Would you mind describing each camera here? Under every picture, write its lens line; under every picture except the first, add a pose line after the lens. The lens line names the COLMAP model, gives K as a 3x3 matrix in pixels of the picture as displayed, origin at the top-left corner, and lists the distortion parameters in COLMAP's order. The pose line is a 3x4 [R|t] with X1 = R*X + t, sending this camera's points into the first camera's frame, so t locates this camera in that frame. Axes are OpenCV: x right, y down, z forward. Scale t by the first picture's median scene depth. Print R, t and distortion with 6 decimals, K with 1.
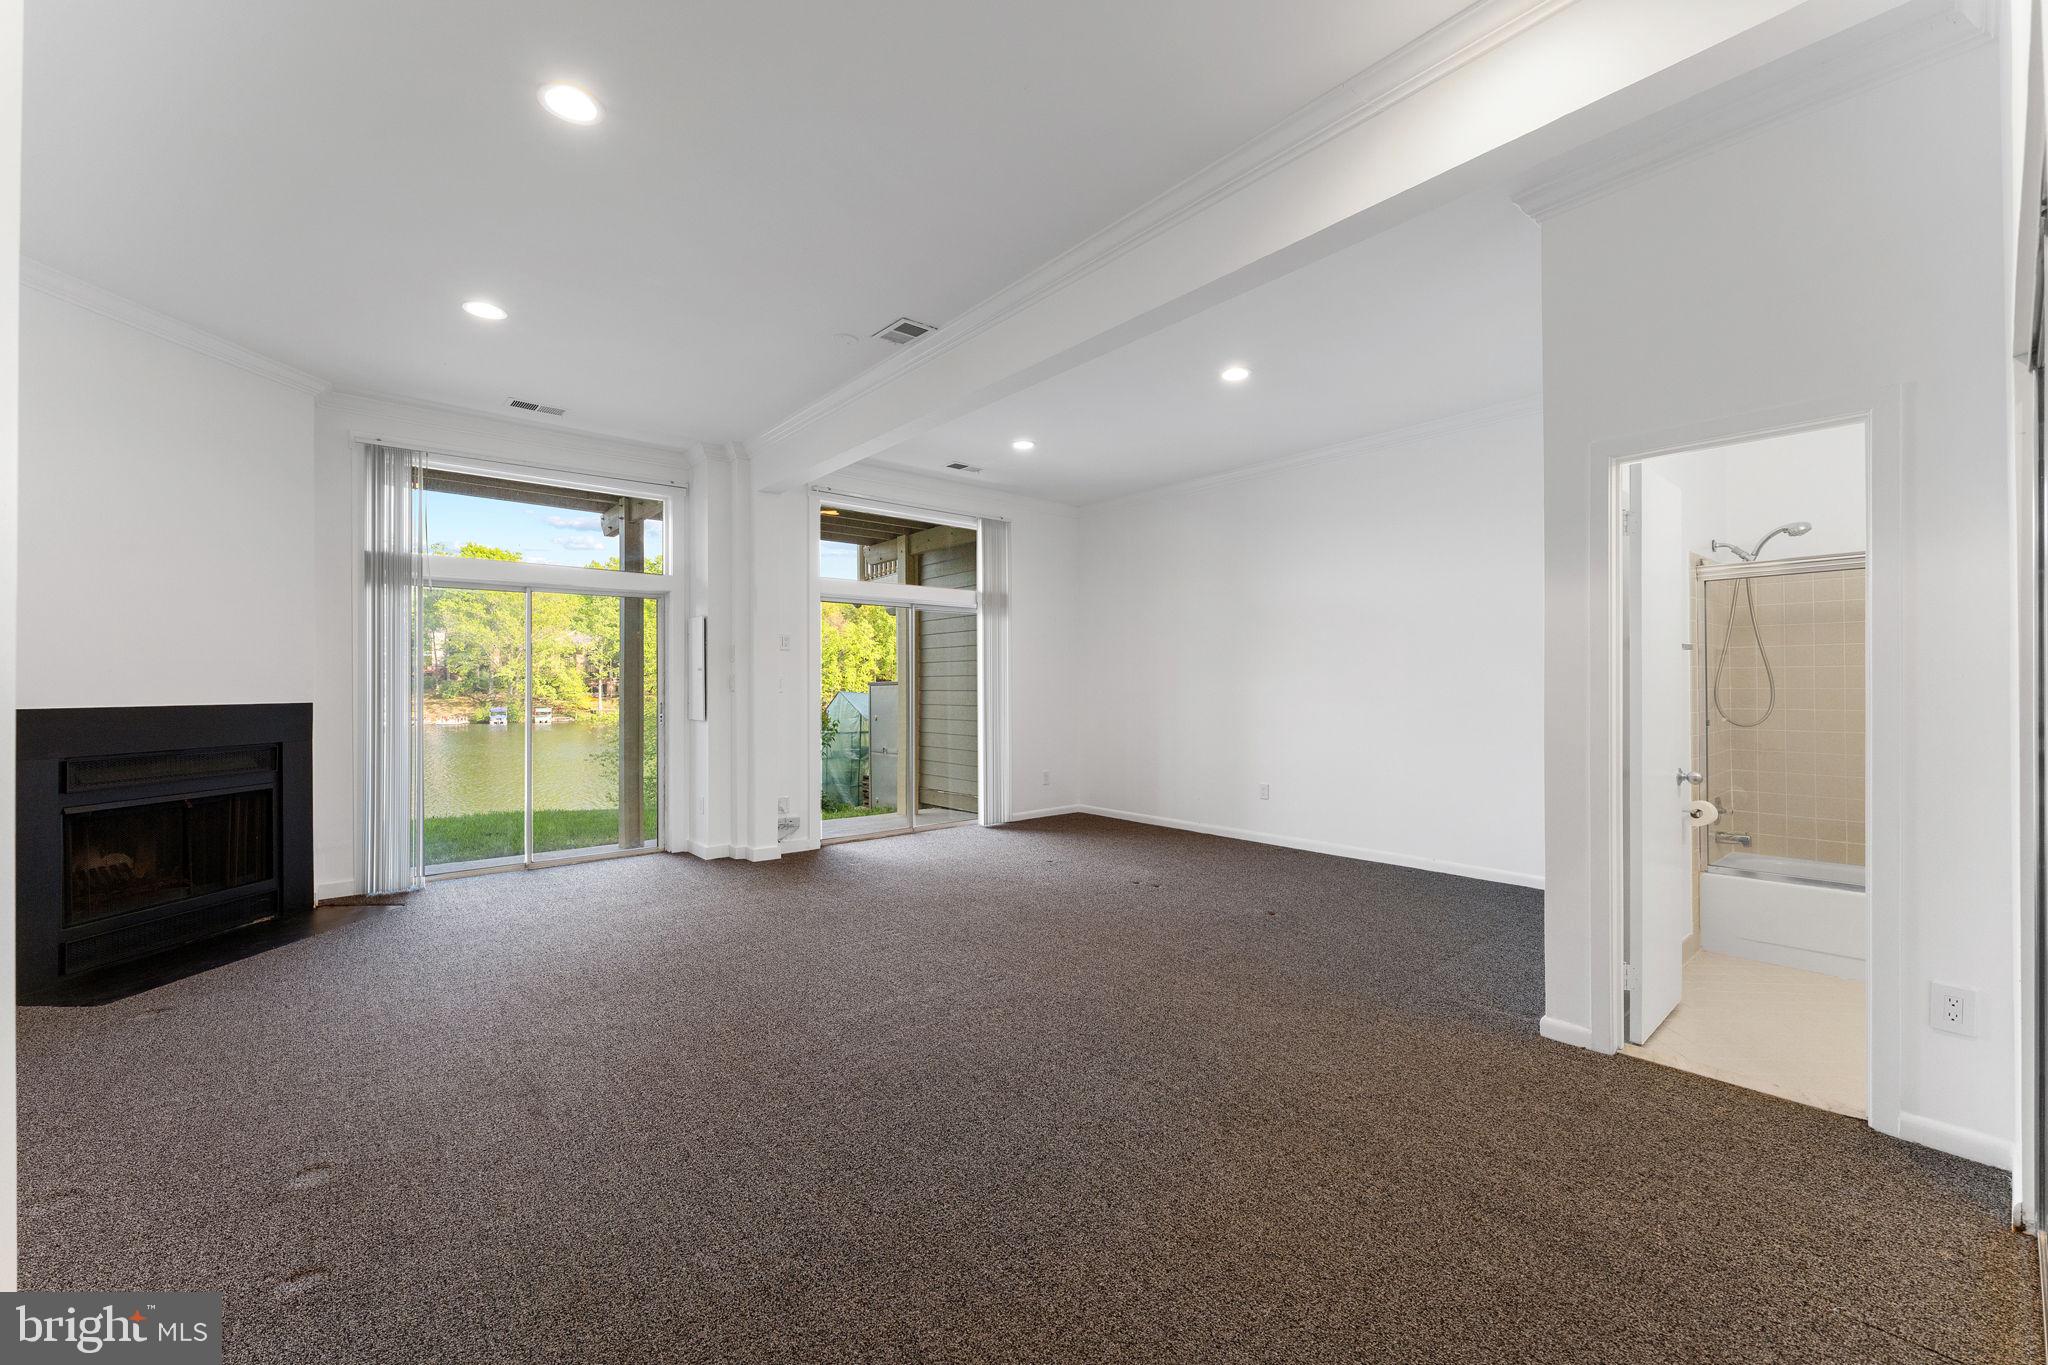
lens RADIAL K [[816.5, 0, 1025.5], [0, 816.5, 679.5], [0, 0, 1]] dist [0.001662, 0.000114]
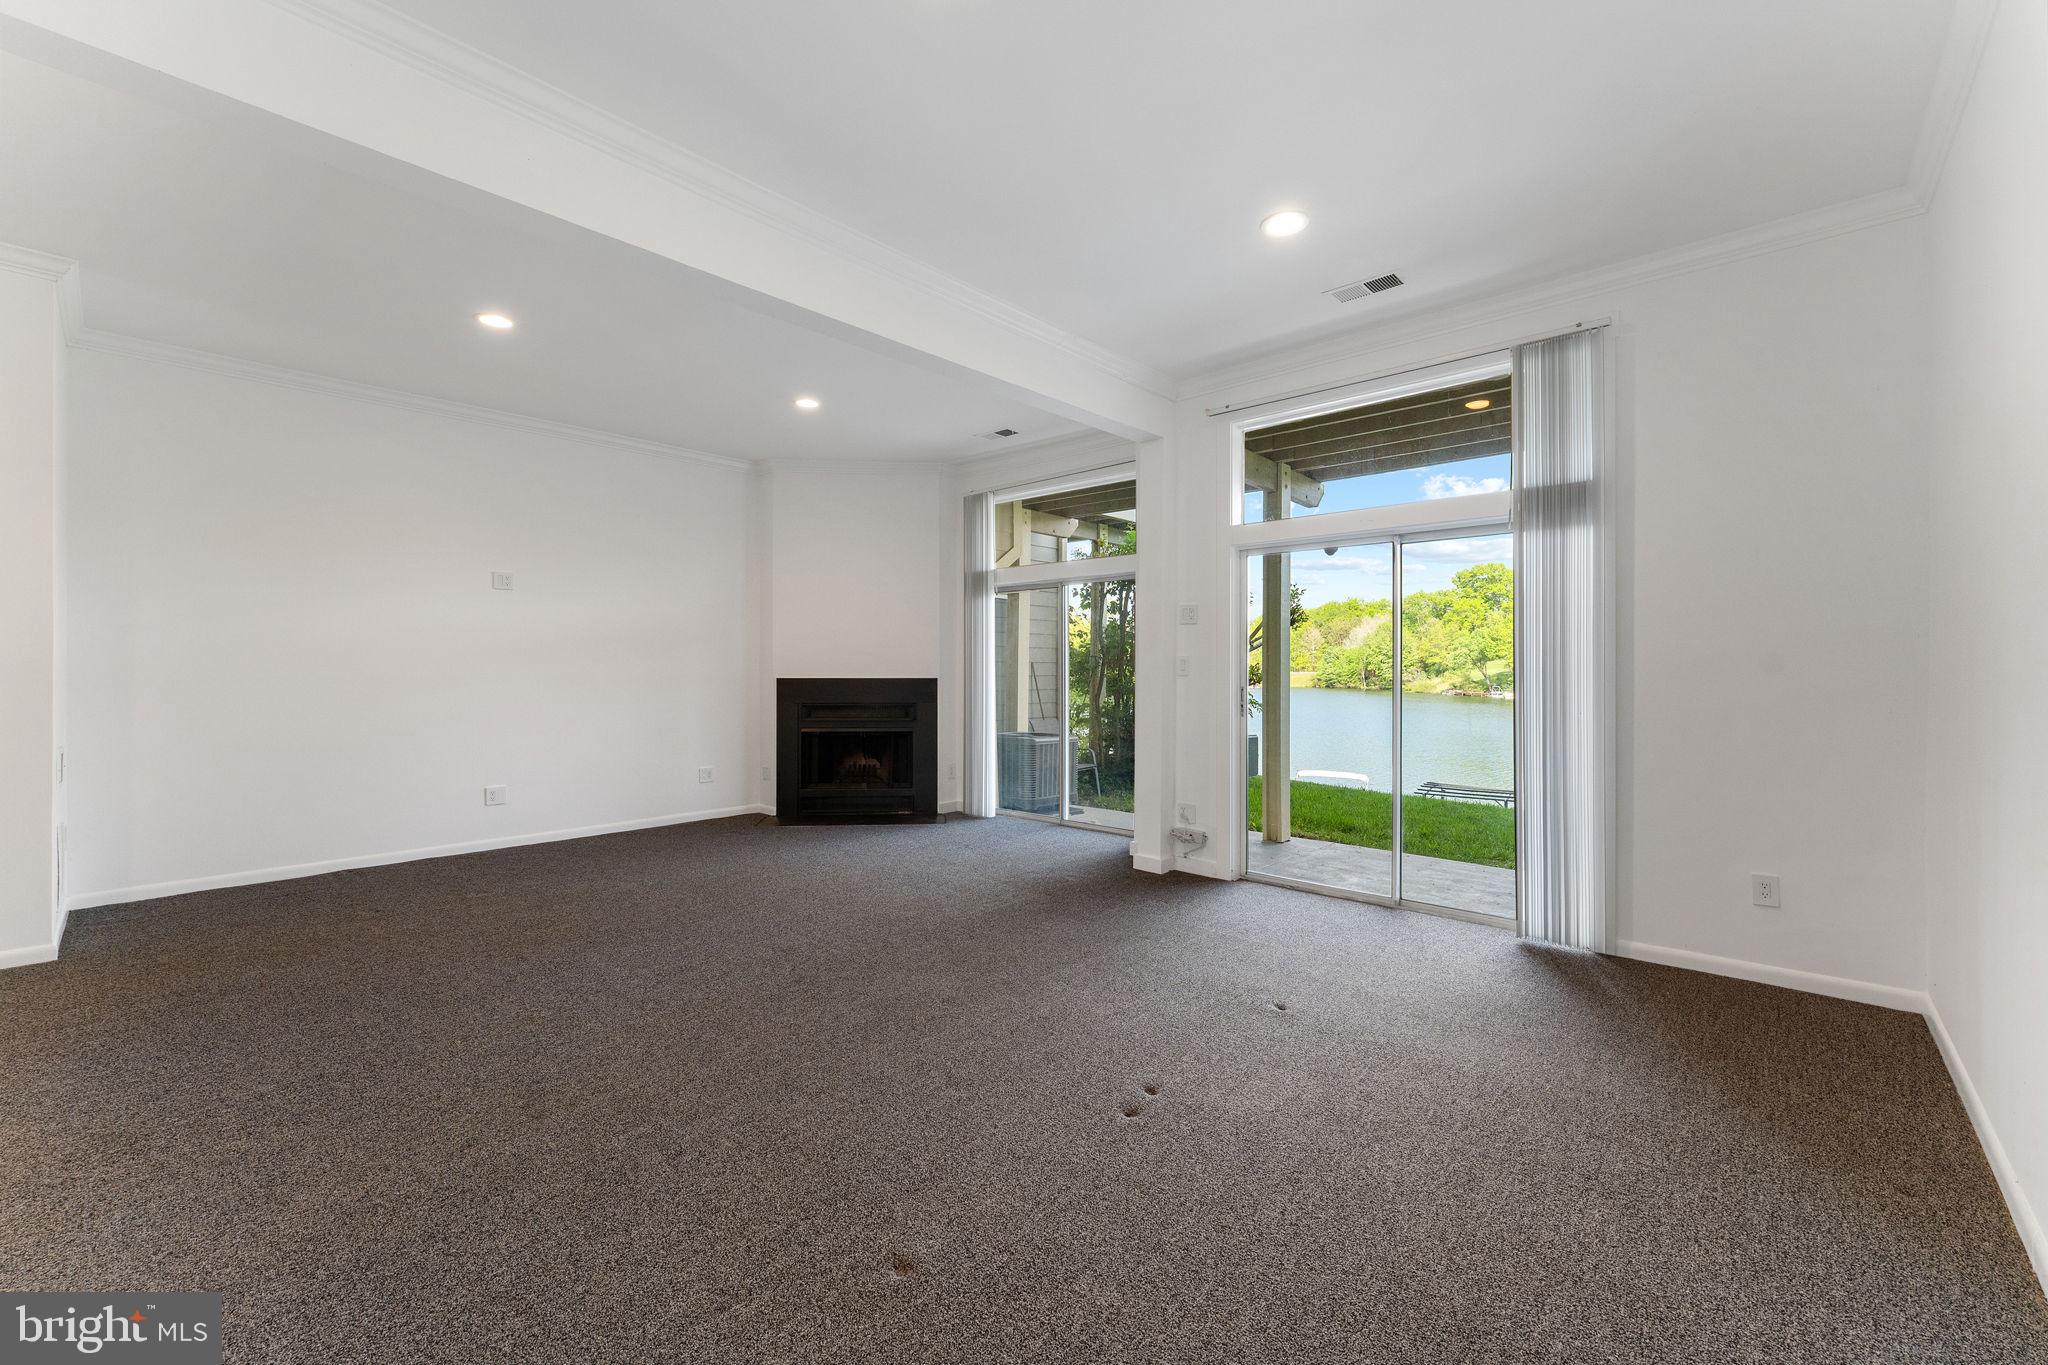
lens RADIAL K [[816.5, 0, 1025.5], [0, 816.5, 679.5], [0, 0, 1]] dist [0.001662, 0.000114]
pose [[0.130261, 0.014480, -0.991374, 0.656931], [0.005441, 0.999868, 0.015319, 0.007661], [0.991465, -0.007389, 0.130165, 0.974575]]
